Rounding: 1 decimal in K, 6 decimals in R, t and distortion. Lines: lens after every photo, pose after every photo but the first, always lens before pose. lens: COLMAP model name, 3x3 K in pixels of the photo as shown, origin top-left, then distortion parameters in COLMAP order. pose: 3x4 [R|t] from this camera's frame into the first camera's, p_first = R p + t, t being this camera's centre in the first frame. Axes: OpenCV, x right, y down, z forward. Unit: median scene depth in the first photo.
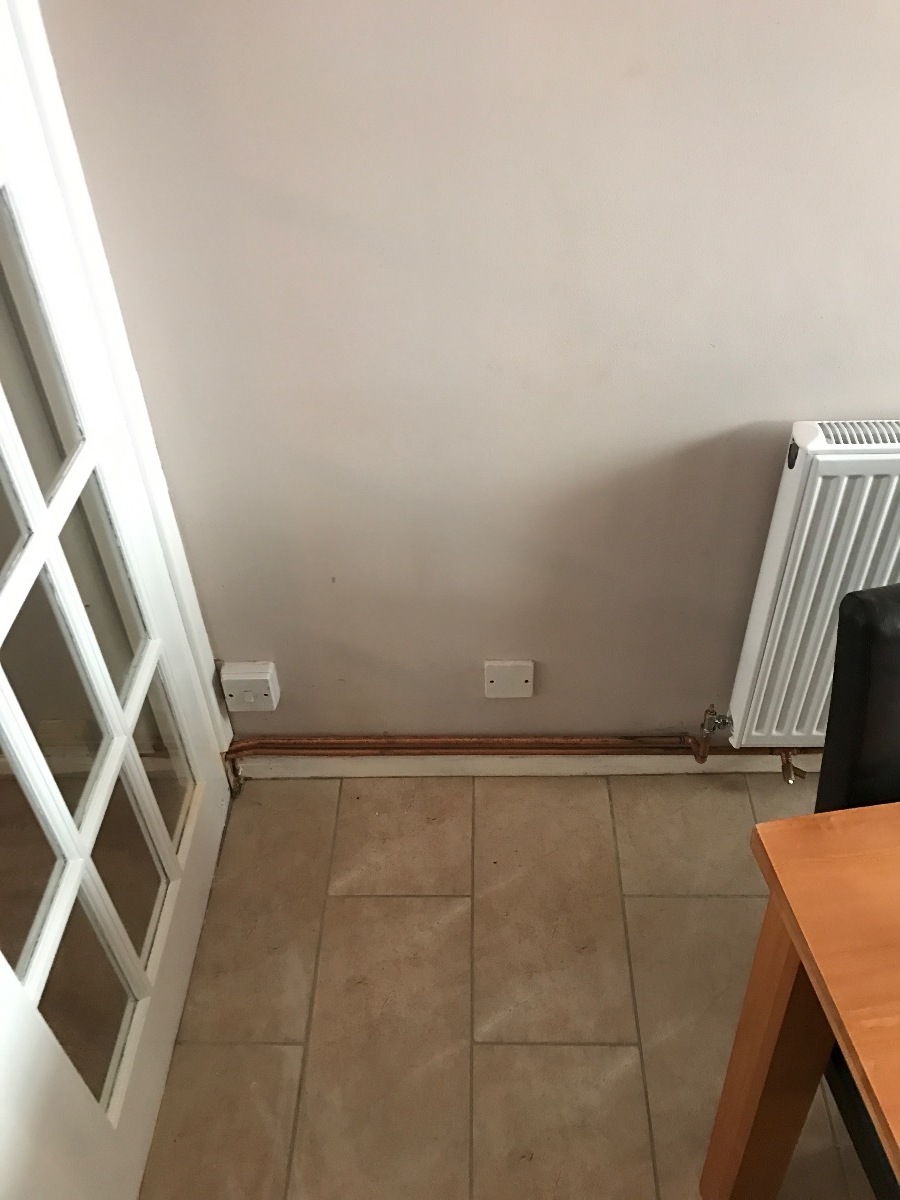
lens RADIAL K [[979.9, 0, 450.2], [0, 979.9, 602.8], [0, 0, 1]] dist [0.002709, 0.017013]
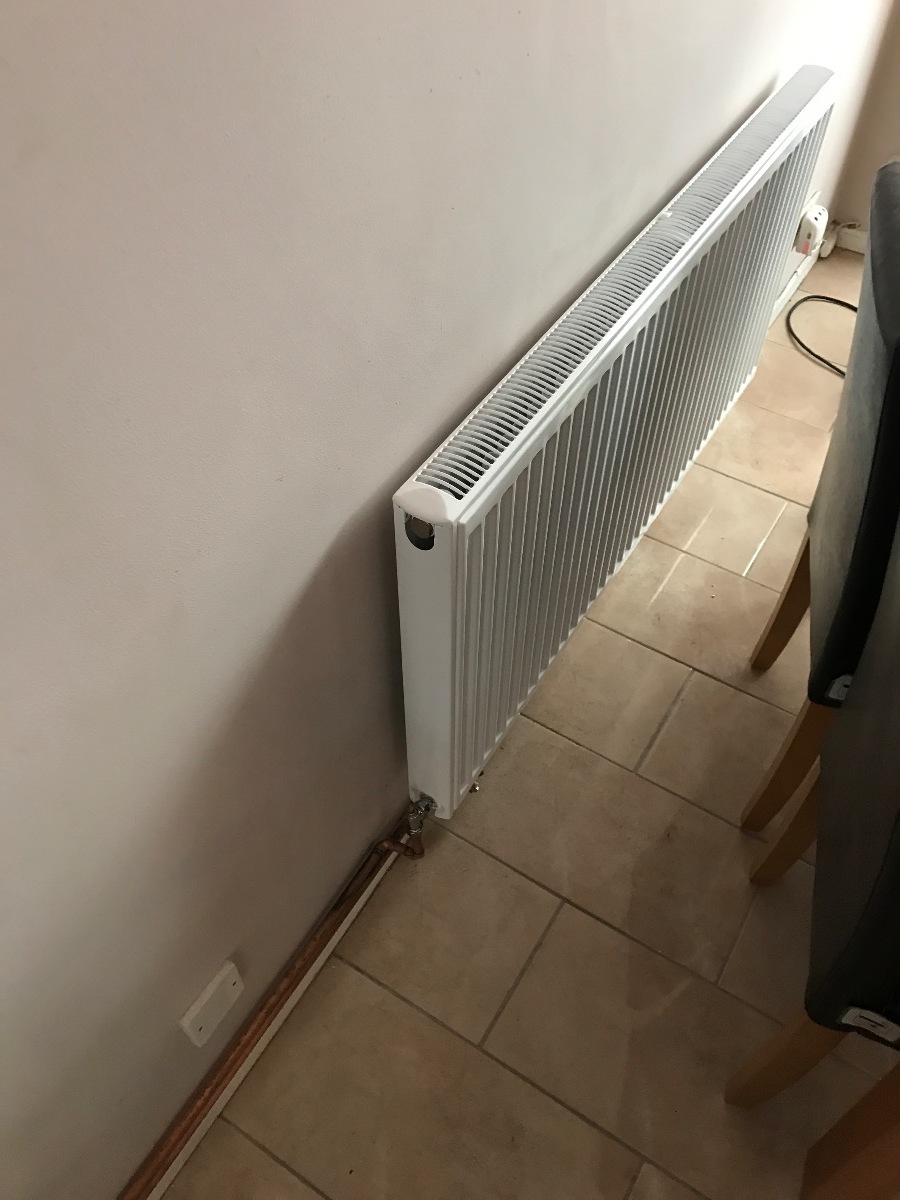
lens RADIAL K [[979.9, 0, 451.7], [0, 979.9, 595.3], [0, 0, 1]] dist [0.002709, 0.017013]
pose [[0.503059, -0.630588, 0.591007, -0.077091], [0.551364, 0.760764, 0.342398, -0.266230], [-0.665529, 0.153613, 0.730393, 0.339855]]
